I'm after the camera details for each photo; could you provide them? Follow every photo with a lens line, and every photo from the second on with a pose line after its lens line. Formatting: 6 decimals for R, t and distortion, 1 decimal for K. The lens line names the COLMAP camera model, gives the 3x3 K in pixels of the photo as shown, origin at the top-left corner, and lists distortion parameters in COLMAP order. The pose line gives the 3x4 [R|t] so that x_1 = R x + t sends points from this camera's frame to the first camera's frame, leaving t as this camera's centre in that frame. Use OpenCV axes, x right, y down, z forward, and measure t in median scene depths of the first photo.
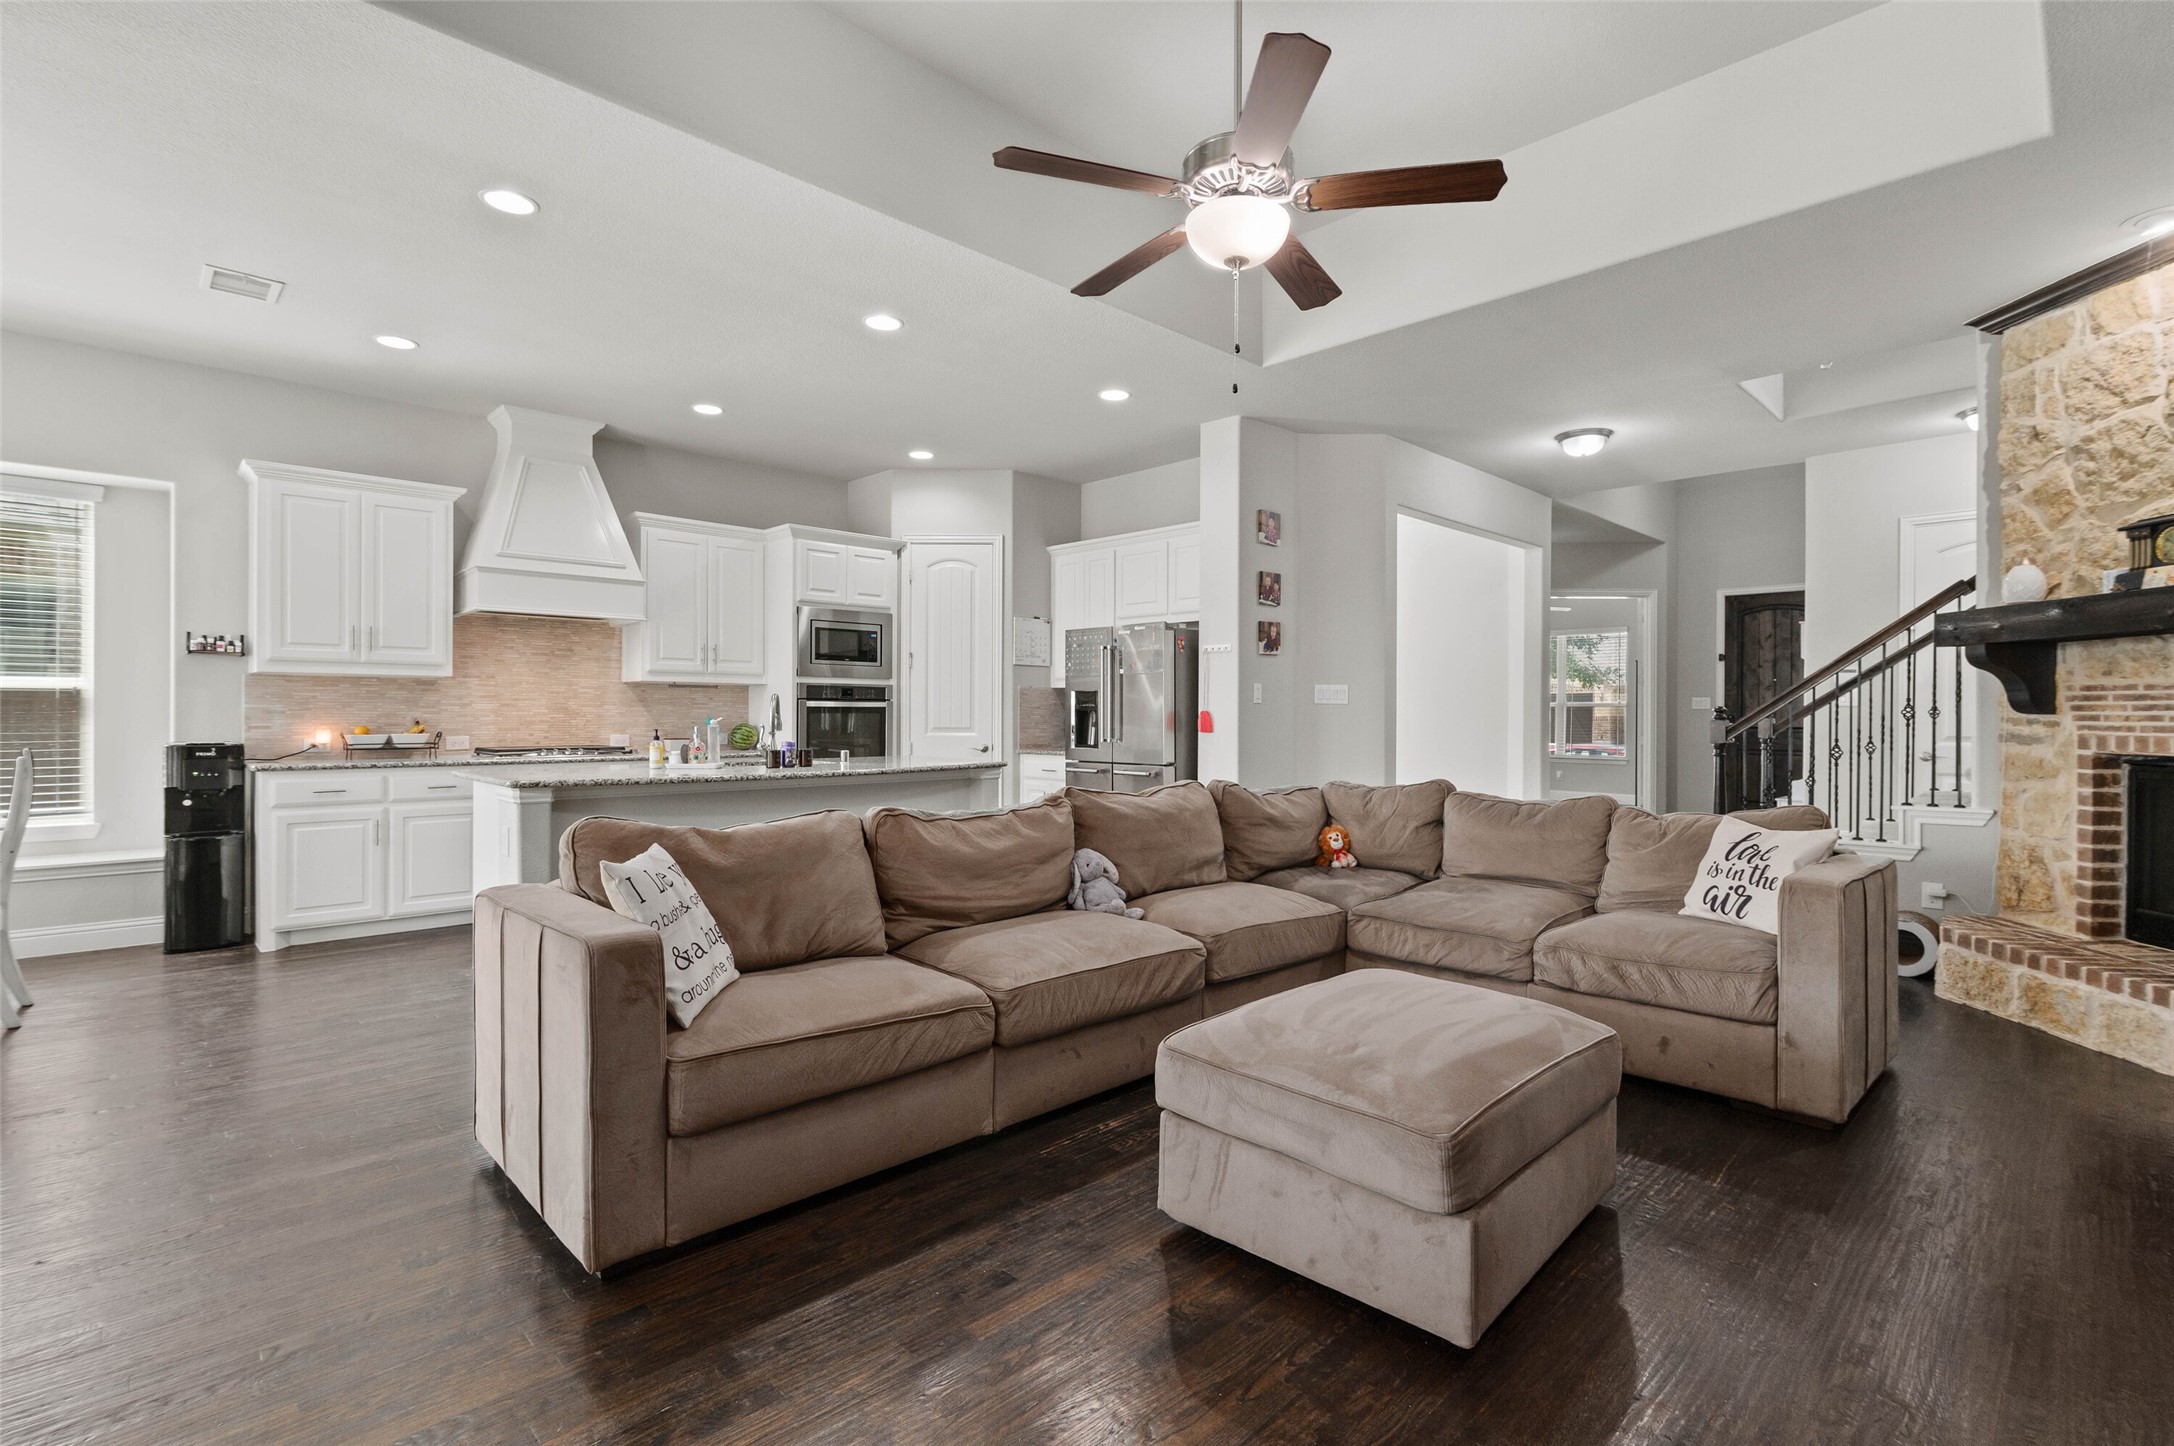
lens RADIAL K [[1002.0, 0, 1093.9], [0, 1002.0, 712.1], [0, 0, 1]] dist [-0.007436, 0.000254]
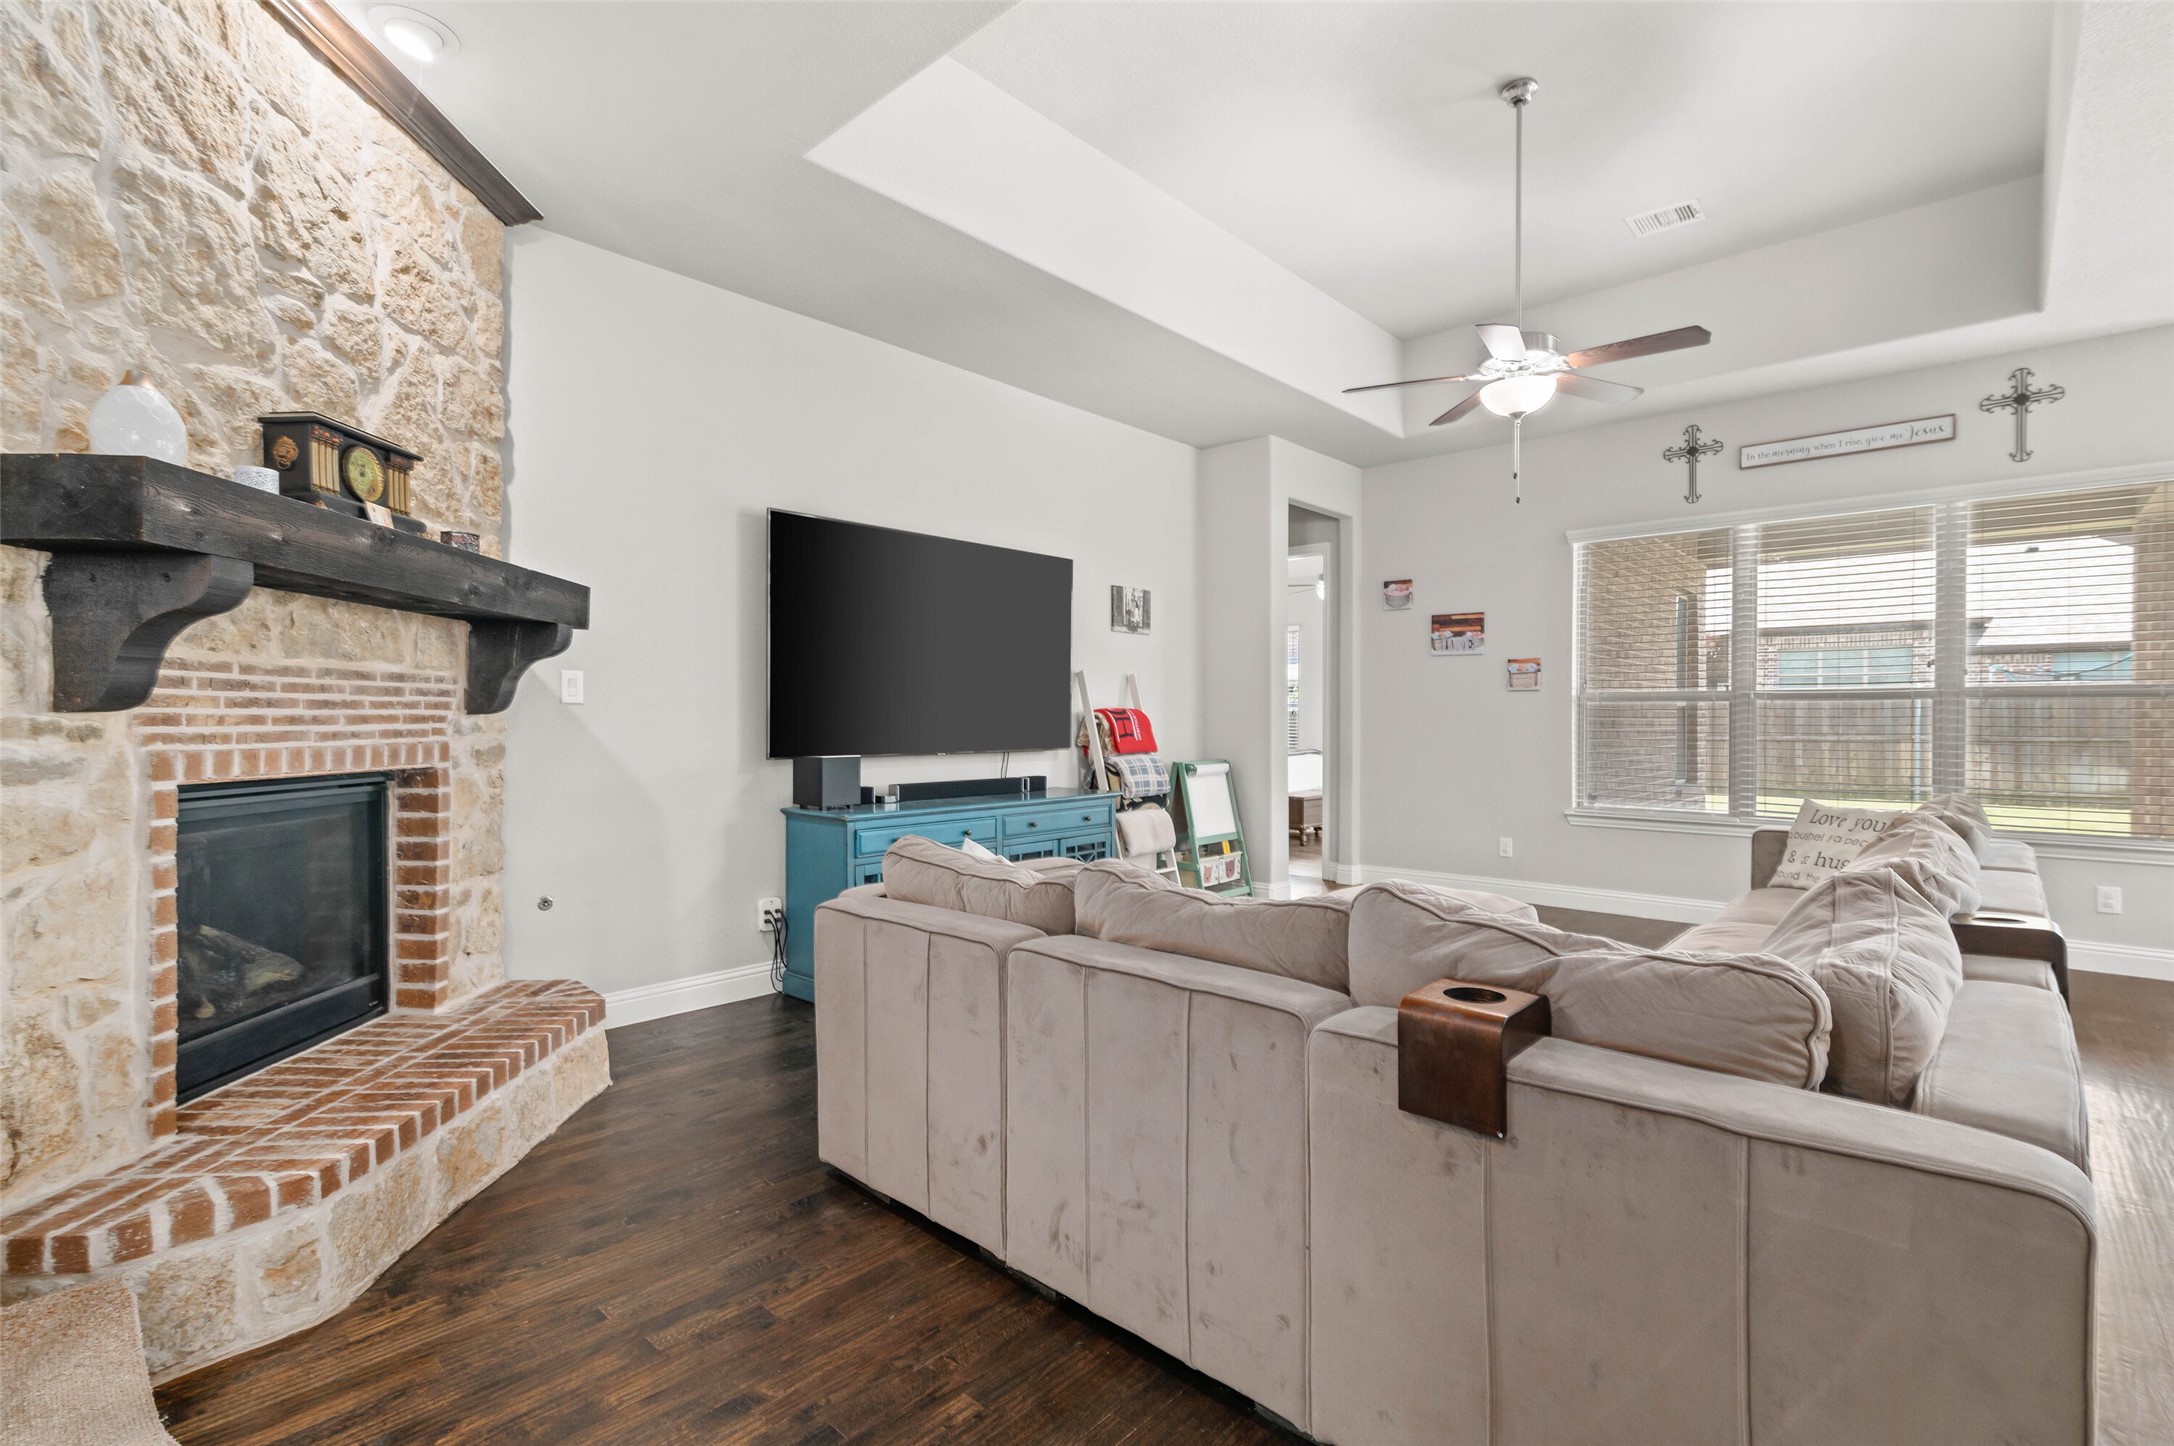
lens RADIAL K [[989.9, 0, 1087.0], [0, 989.9, 723.0], [0, 0, 1]] dist [-0.000698, 0.000500]
pose [[-0.998379, -0.005094, -0.056689, 0.408149], [-0.005194, 0.999985, 0.001620, 0.003216], [0.056680, 0.001912, -0.998391, 1.156508]]
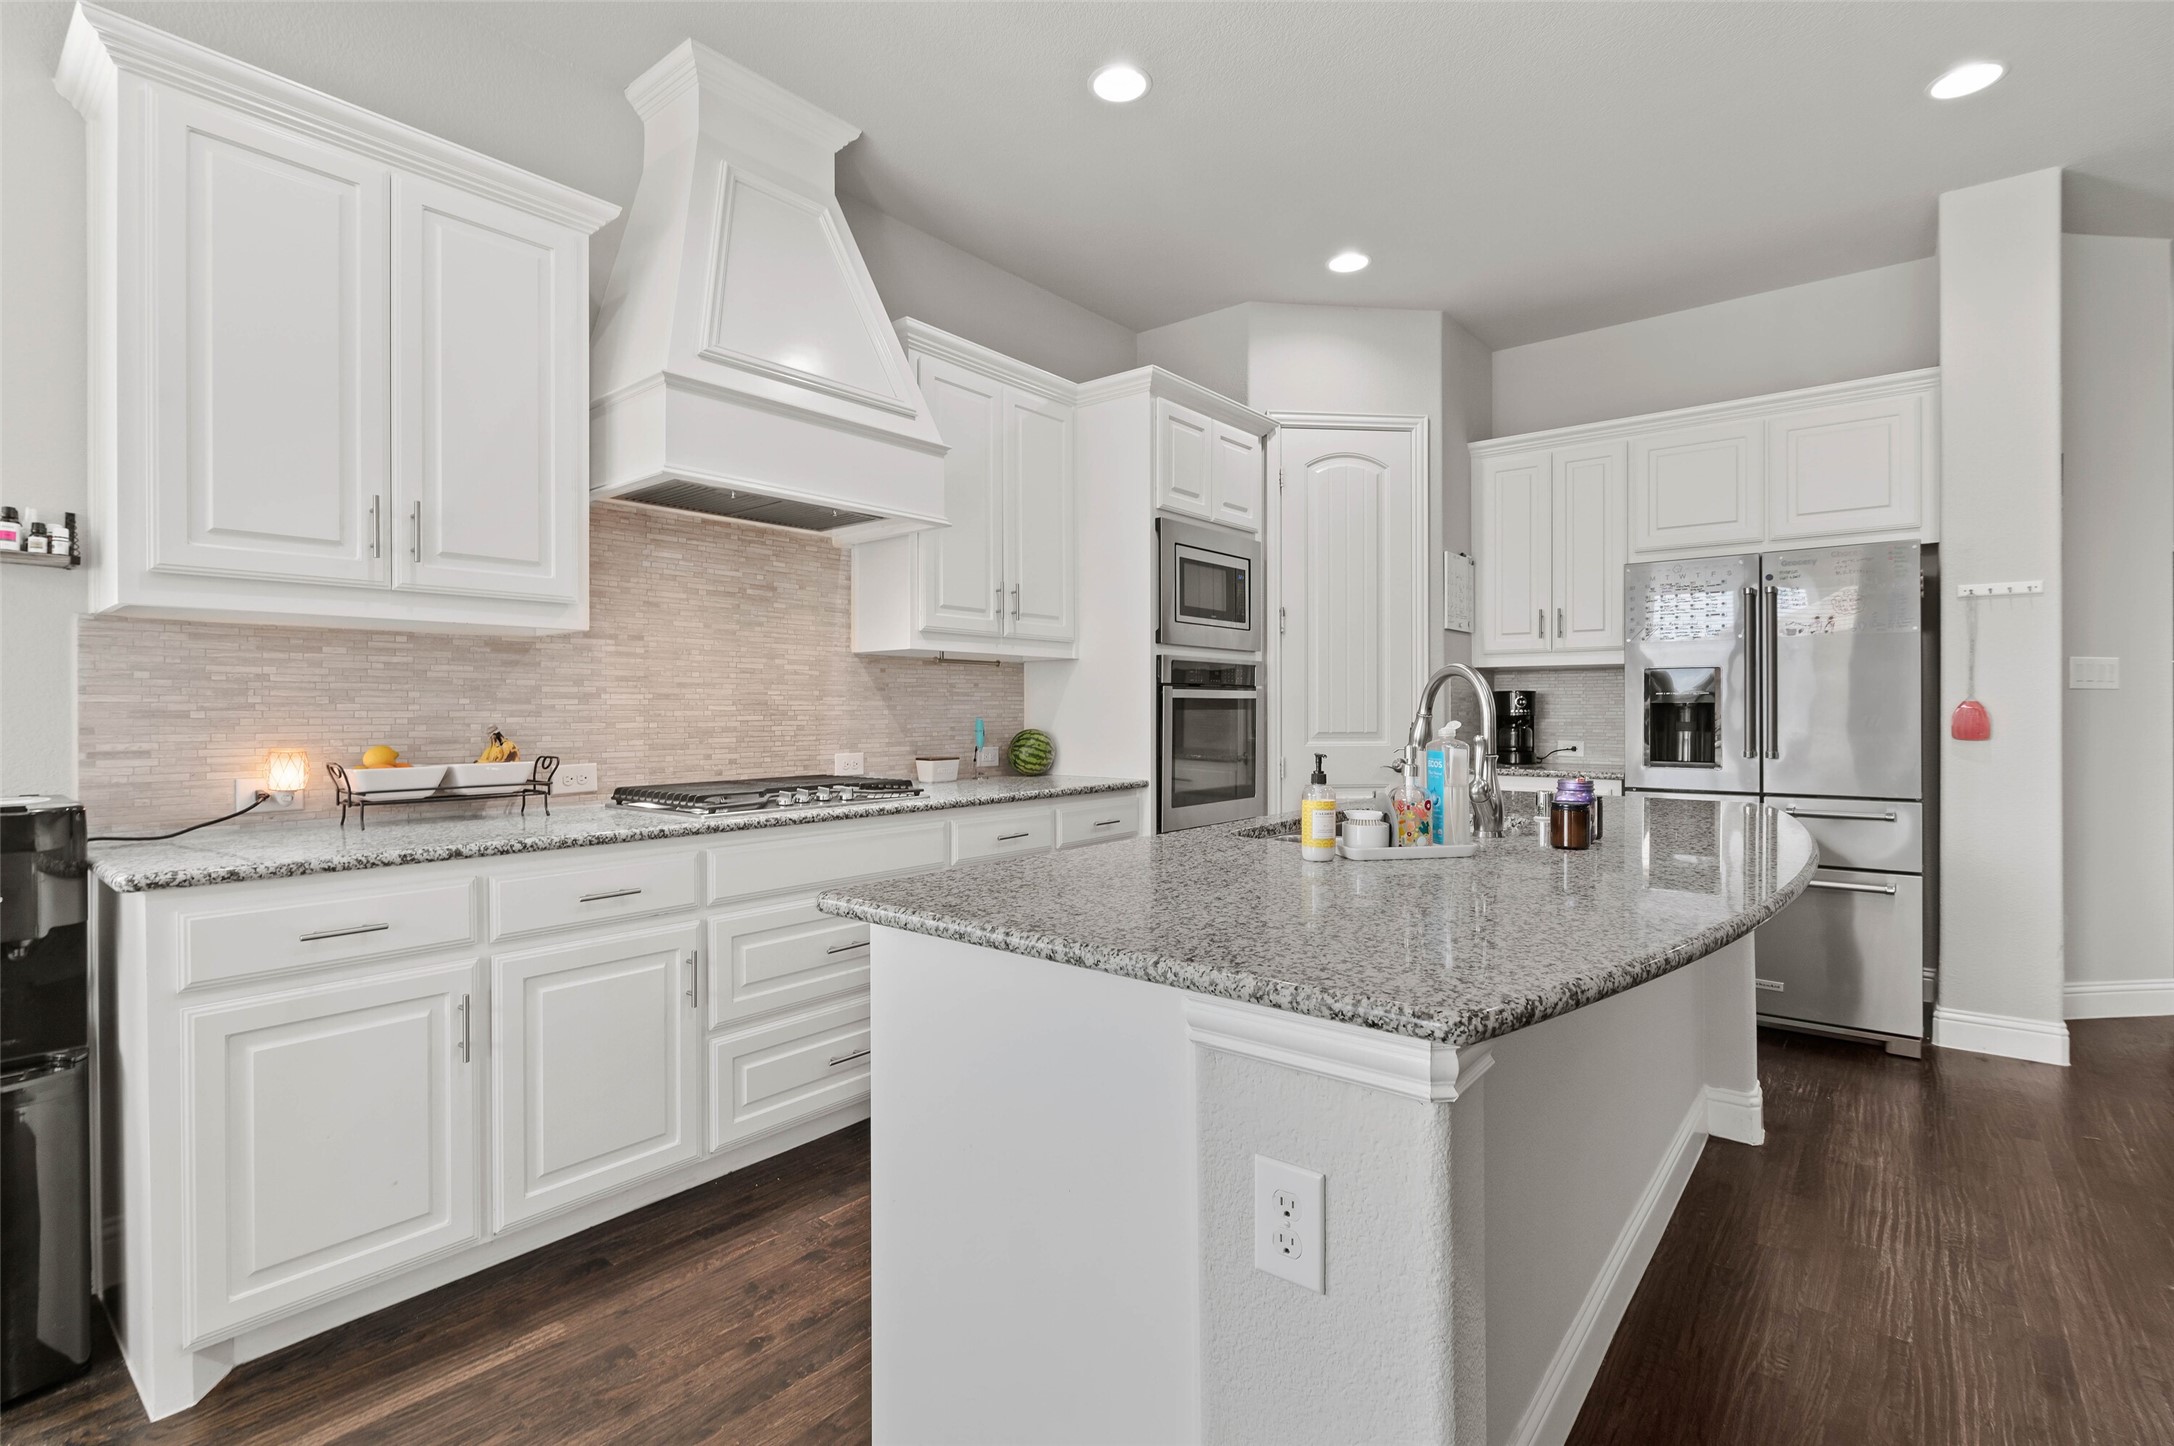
lens RADIAL K [[999.7, 0, 1080.2], [0, 999.7, 709.4], [0, 0, 1]] dist [-0.008988, 0.000759]
pose [[0.993558, -0.005197, 0.113205, -0.508538], [0.005009, 0.999986, 0.001946, -0.000920], [-0.113214, -0.001366, 0.993570, 0.573572]]
